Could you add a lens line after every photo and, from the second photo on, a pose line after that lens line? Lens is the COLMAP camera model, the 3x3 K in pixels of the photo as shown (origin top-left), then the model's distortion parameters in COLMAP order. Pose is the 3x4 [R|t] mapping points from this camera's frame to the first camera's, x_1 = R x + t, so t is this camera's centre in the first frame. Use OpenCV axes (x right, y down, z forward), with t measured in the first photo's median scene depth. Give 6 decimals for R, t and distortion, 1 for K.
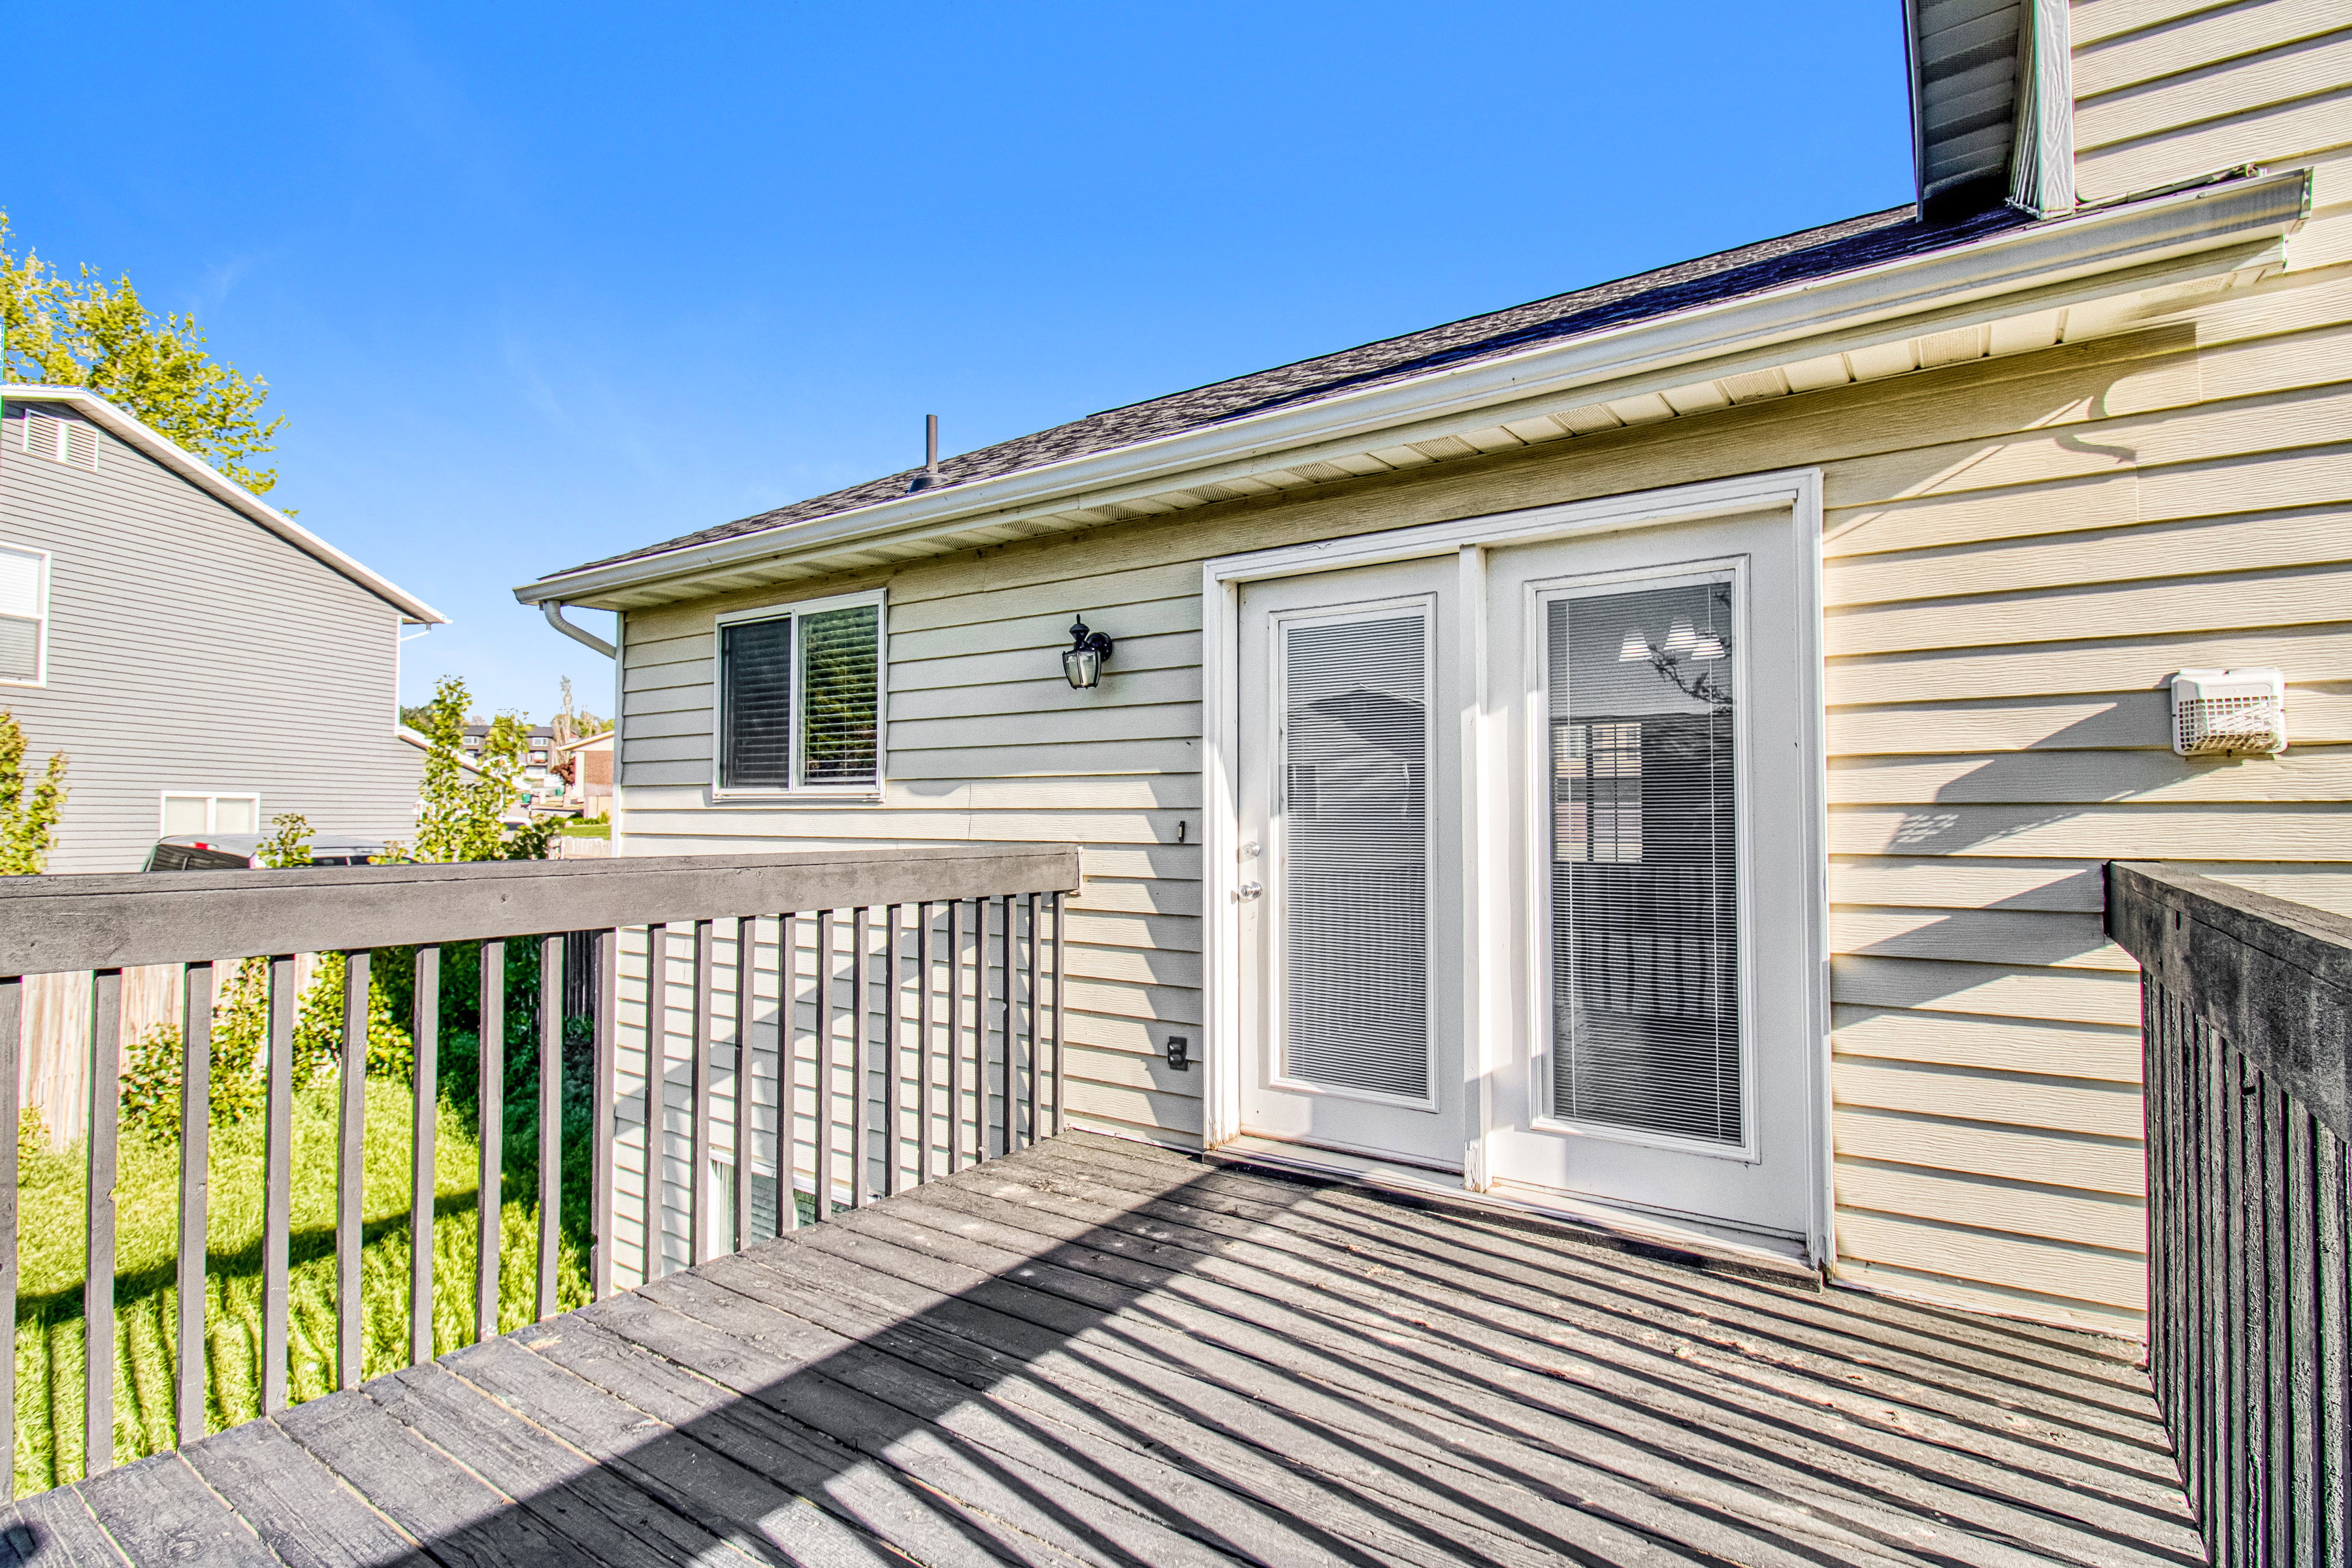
lens RADIAL K [[1083.7, 0, 1169.4], [0, 1083.7, 824.1], [0, 0, 1]] dist [0.017749, -0.009526]
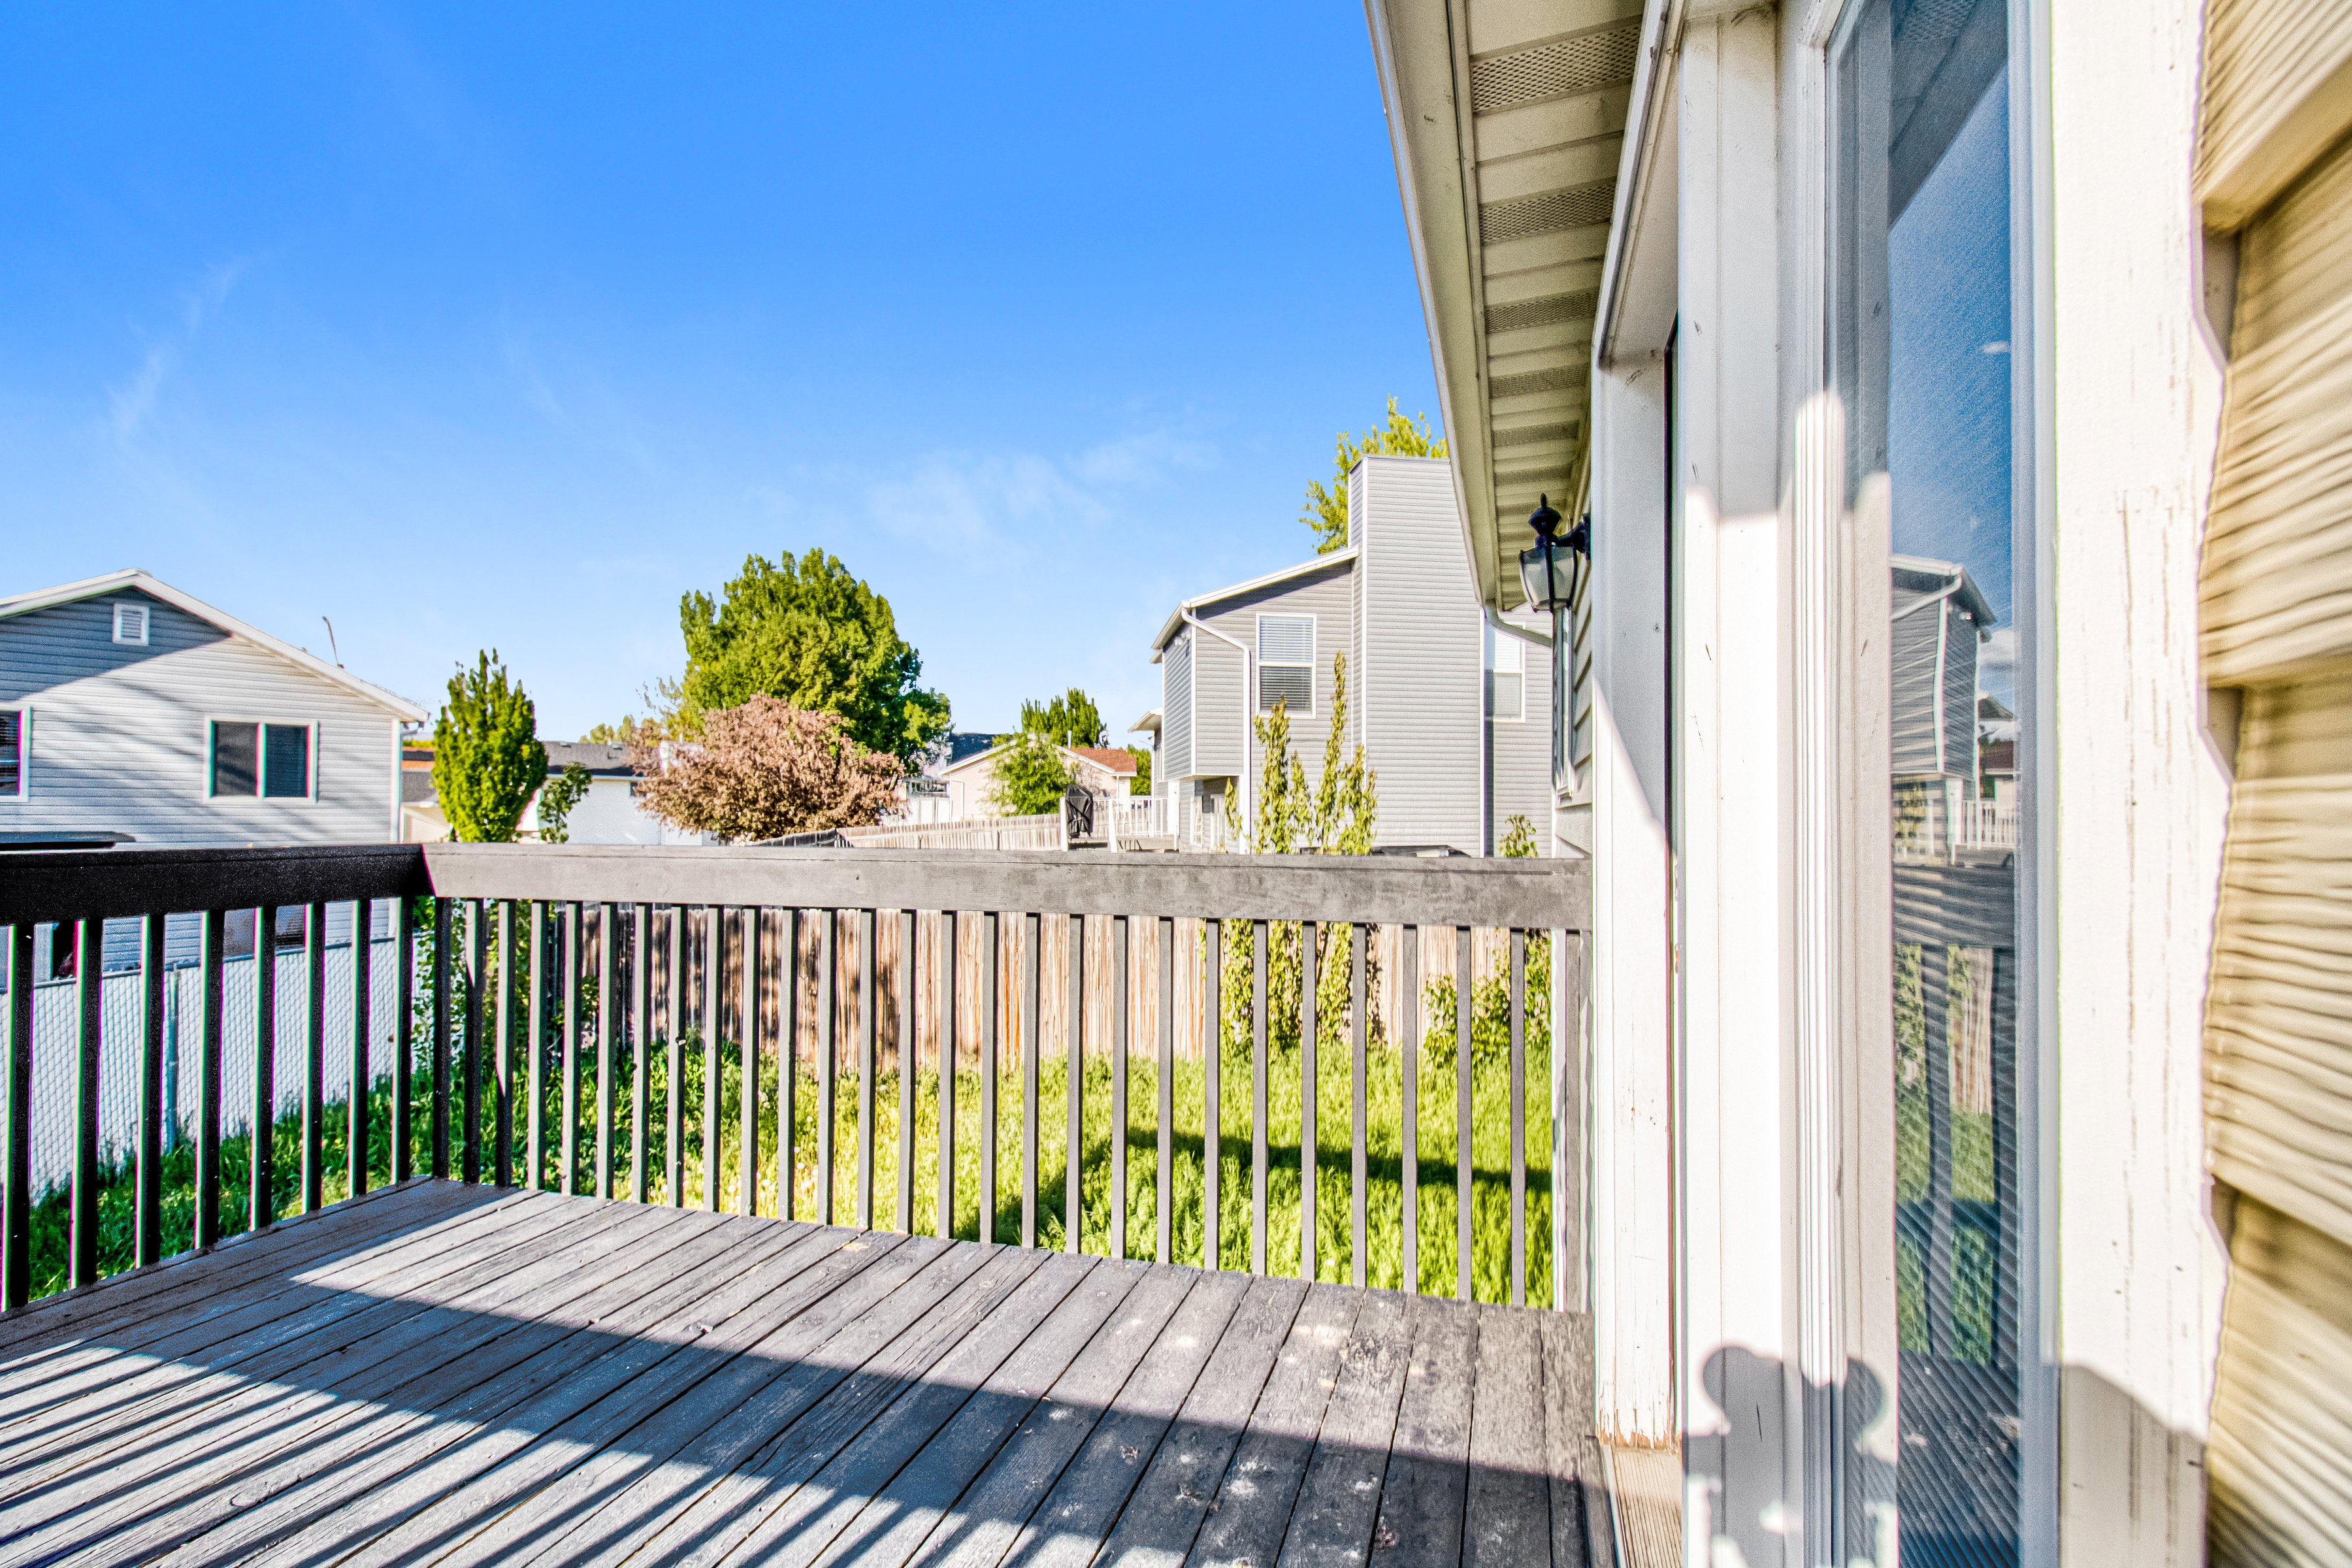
lens RADIAL K [[1083.7, 0, 1169.4], [0, 1083.7, 824.1], [0, 0, 1]] dist [0.017749, -0.009526]
pose [[0.322711, -0.007004, -0.946472, 0.625609], [0.010568, 0.999937, -0.003797, 0.008795], [0.946439, -0.008777, 0.322765, 0.858194]]
